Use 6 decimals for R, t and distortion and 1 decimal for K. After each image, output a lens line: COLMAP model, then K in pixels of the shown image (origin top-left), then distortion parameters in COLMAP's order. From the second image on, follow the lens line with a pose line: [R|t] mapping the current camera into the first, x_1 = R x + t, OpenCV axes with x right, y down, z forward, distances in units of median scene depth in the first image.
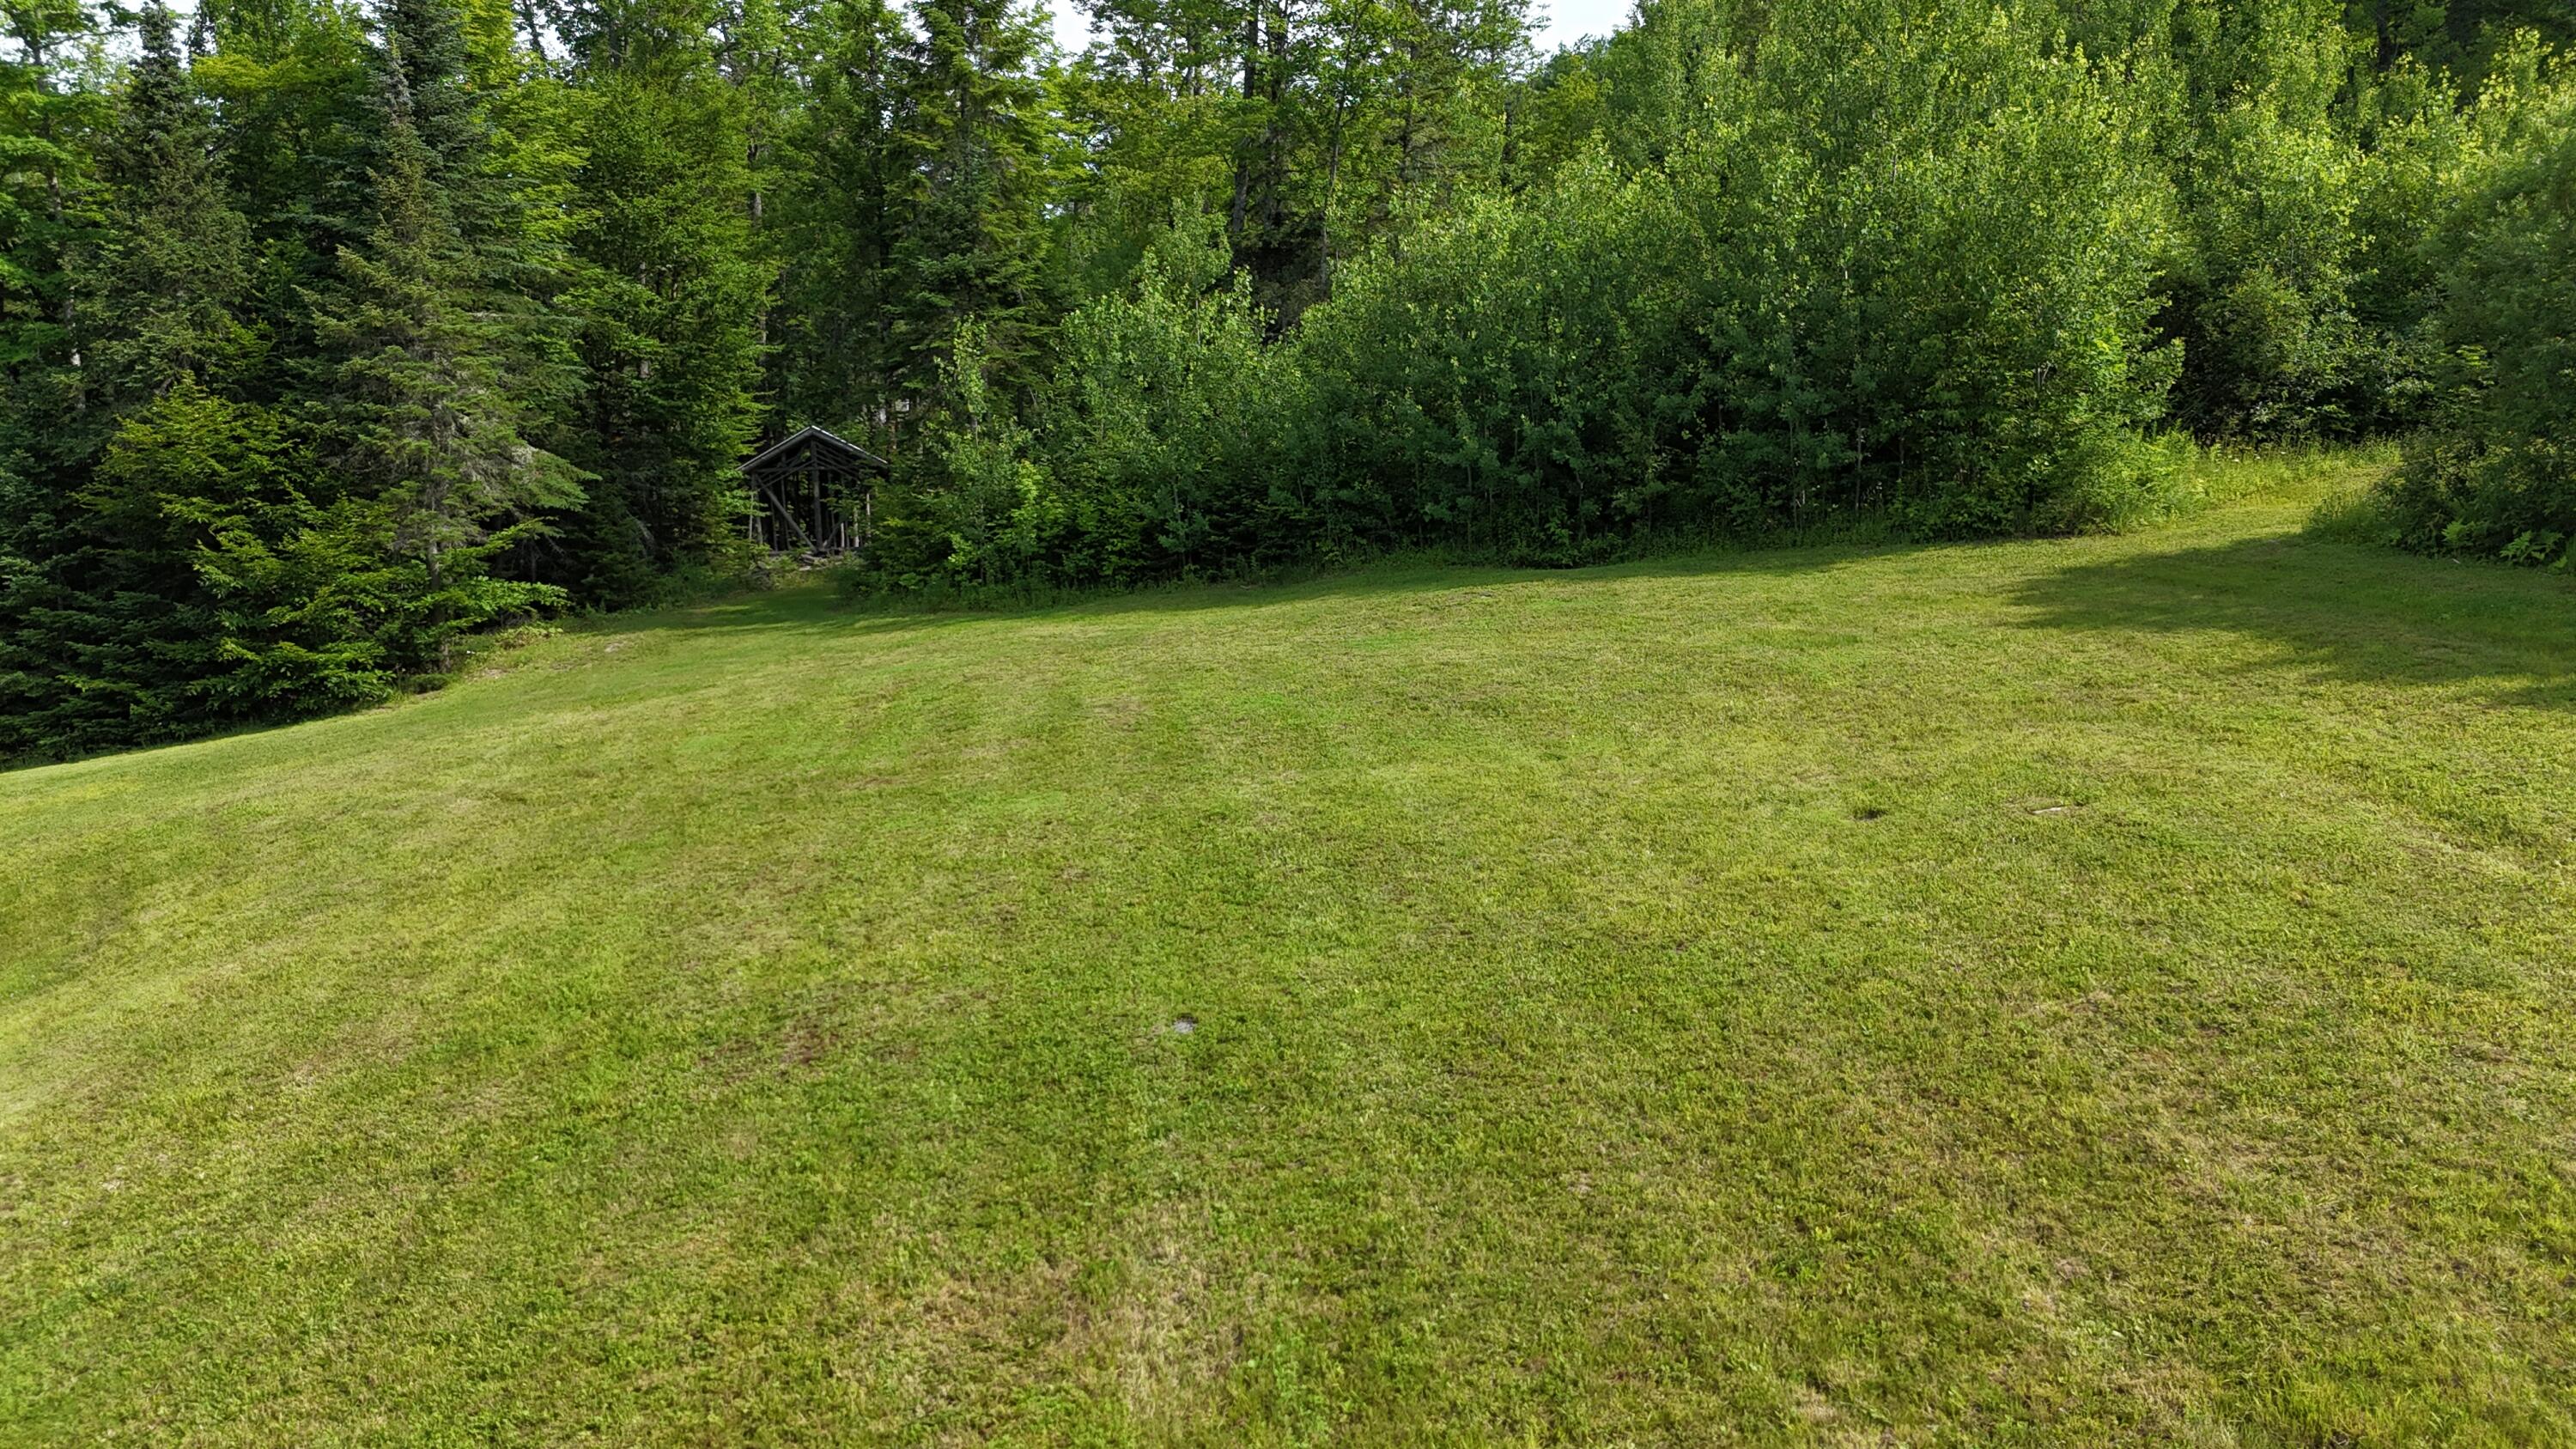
lens RADIAL K [[1893.1, 0, 1296.4], [0, 1893.1, 736.2], [0, 0, 1]] dist [0.076860, -0.073189]
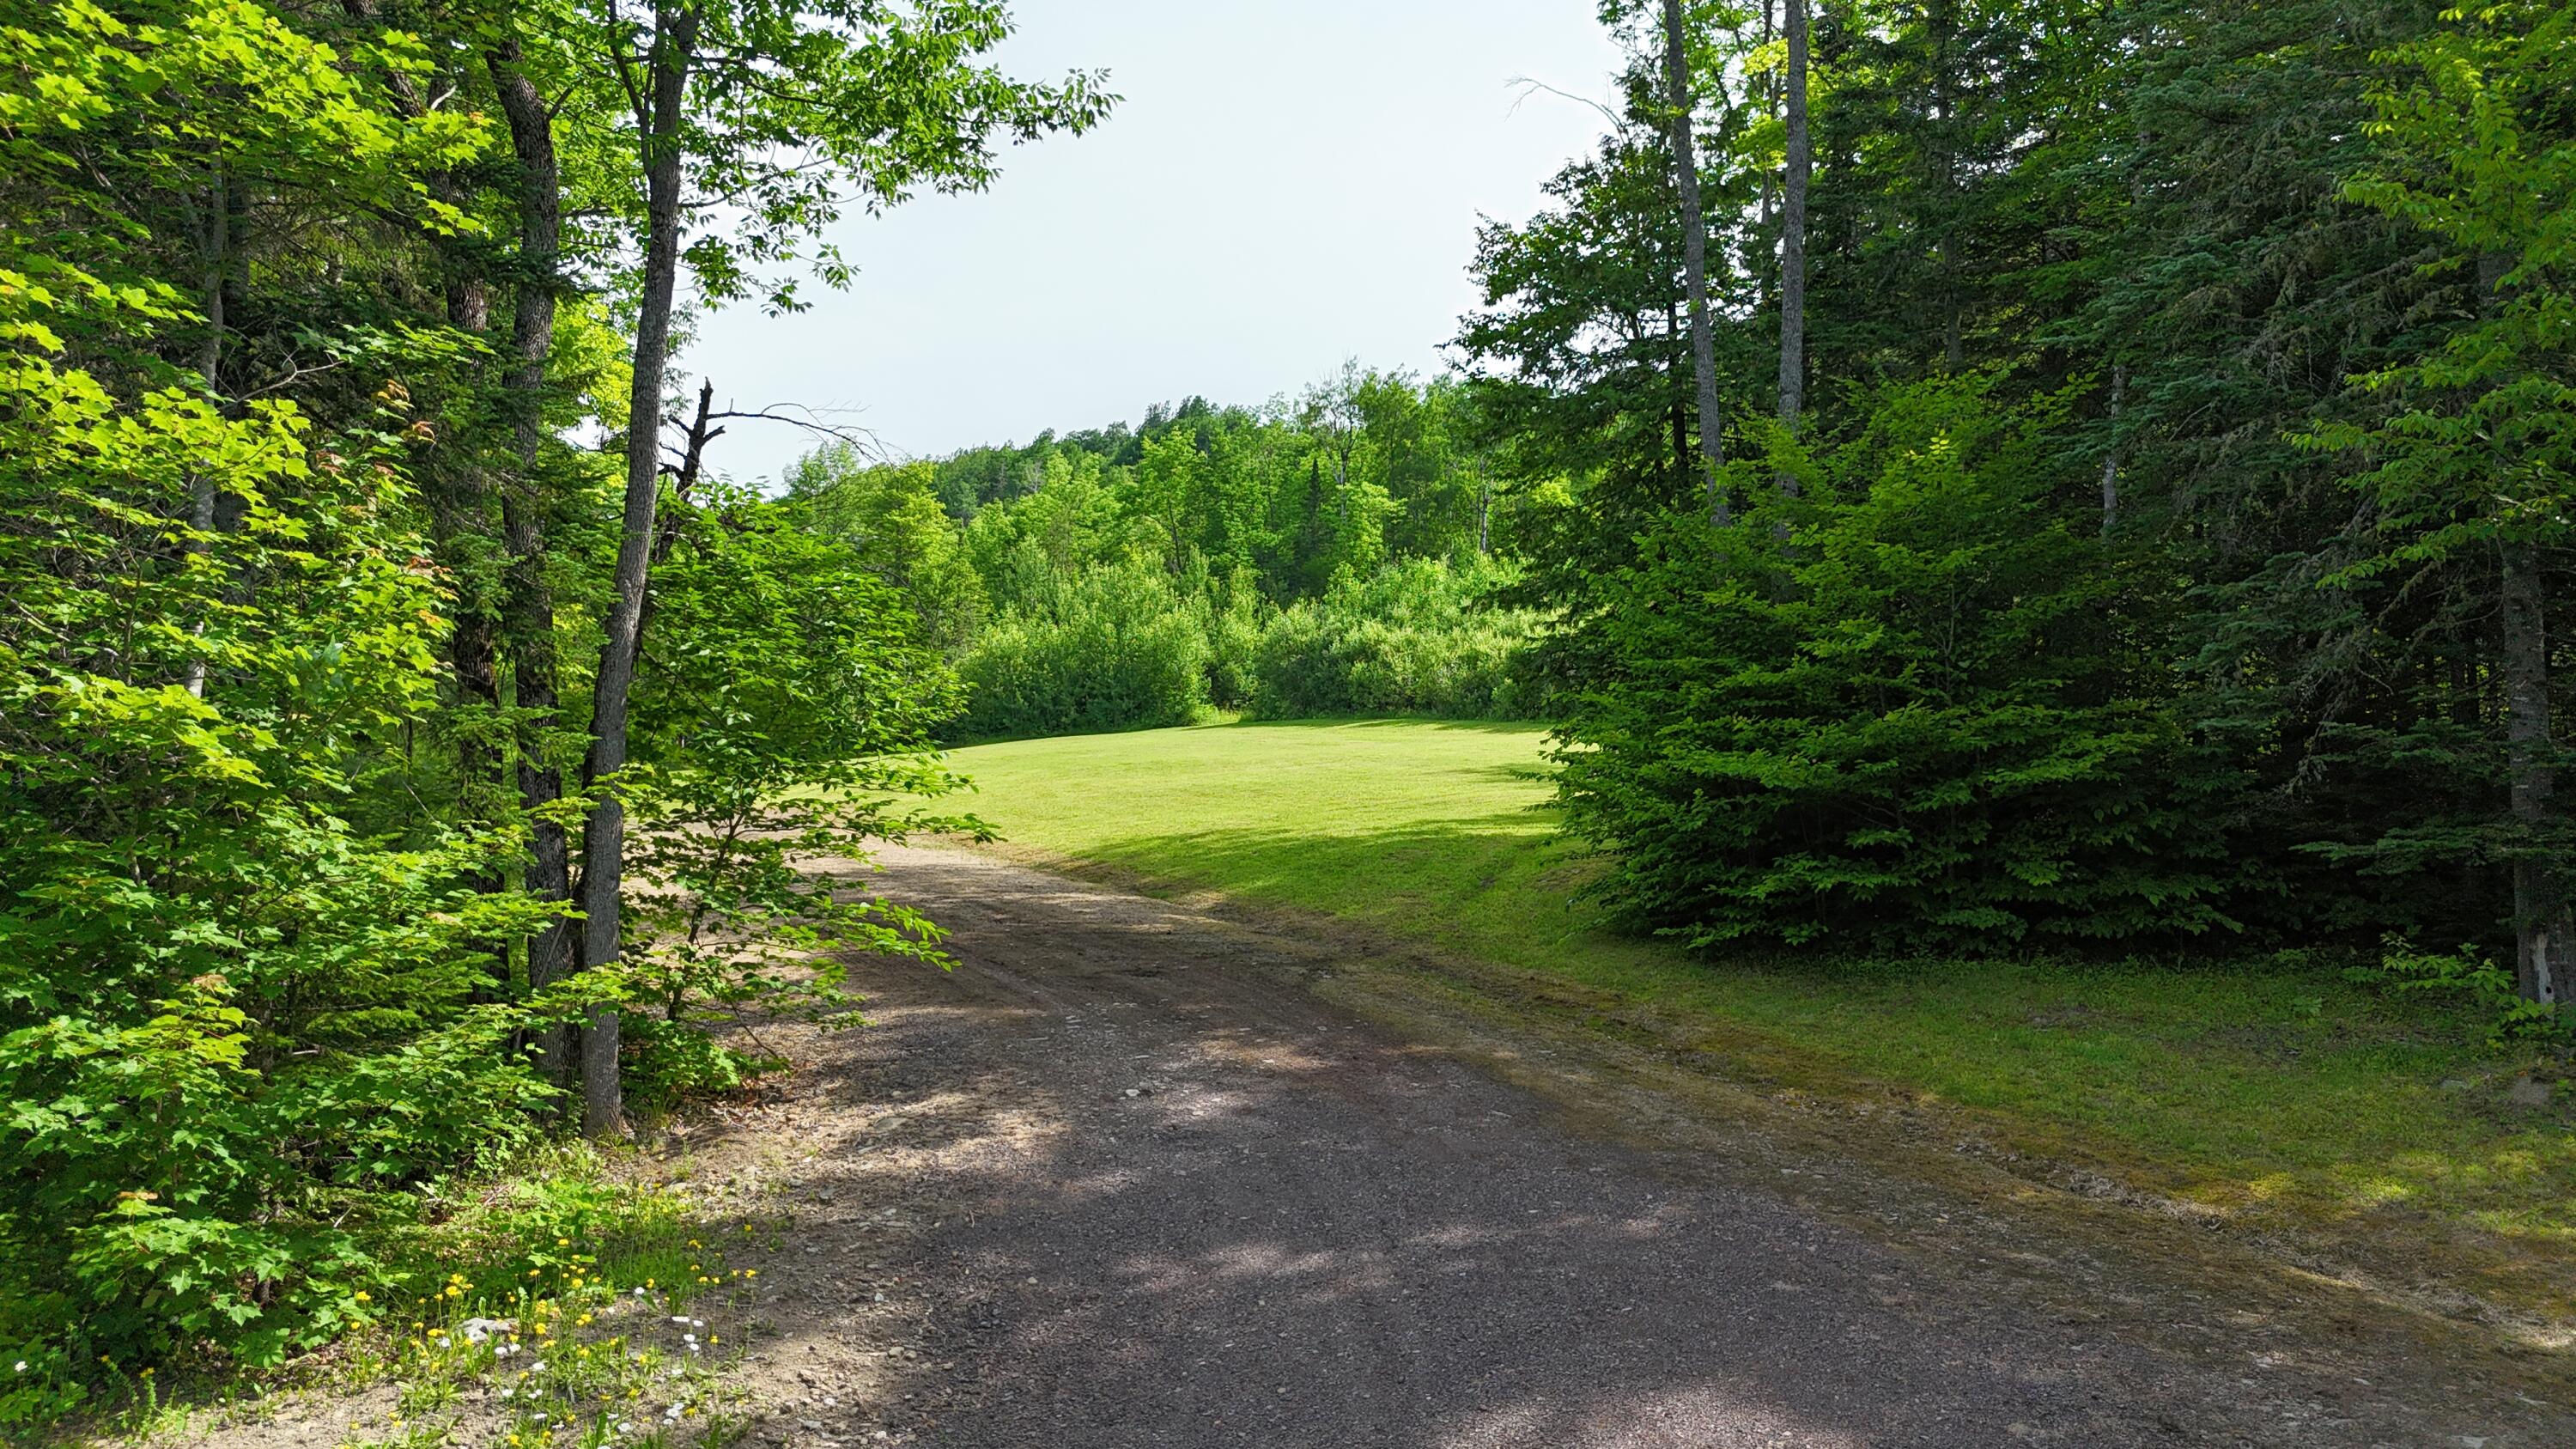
lens RADIAL K [[1893.1, 0, 1290.2], [0, 1893.1, 723.8], [0, 0, 1]] dist [0.076860, -0.073189]
pose [[0.900744, 0.027969, 0.433449, -0.952706], [0.062424, 0.979229, -0.192909, 0.573931], [-0.429842, 0.200820, 0.880288, -2.191727]]
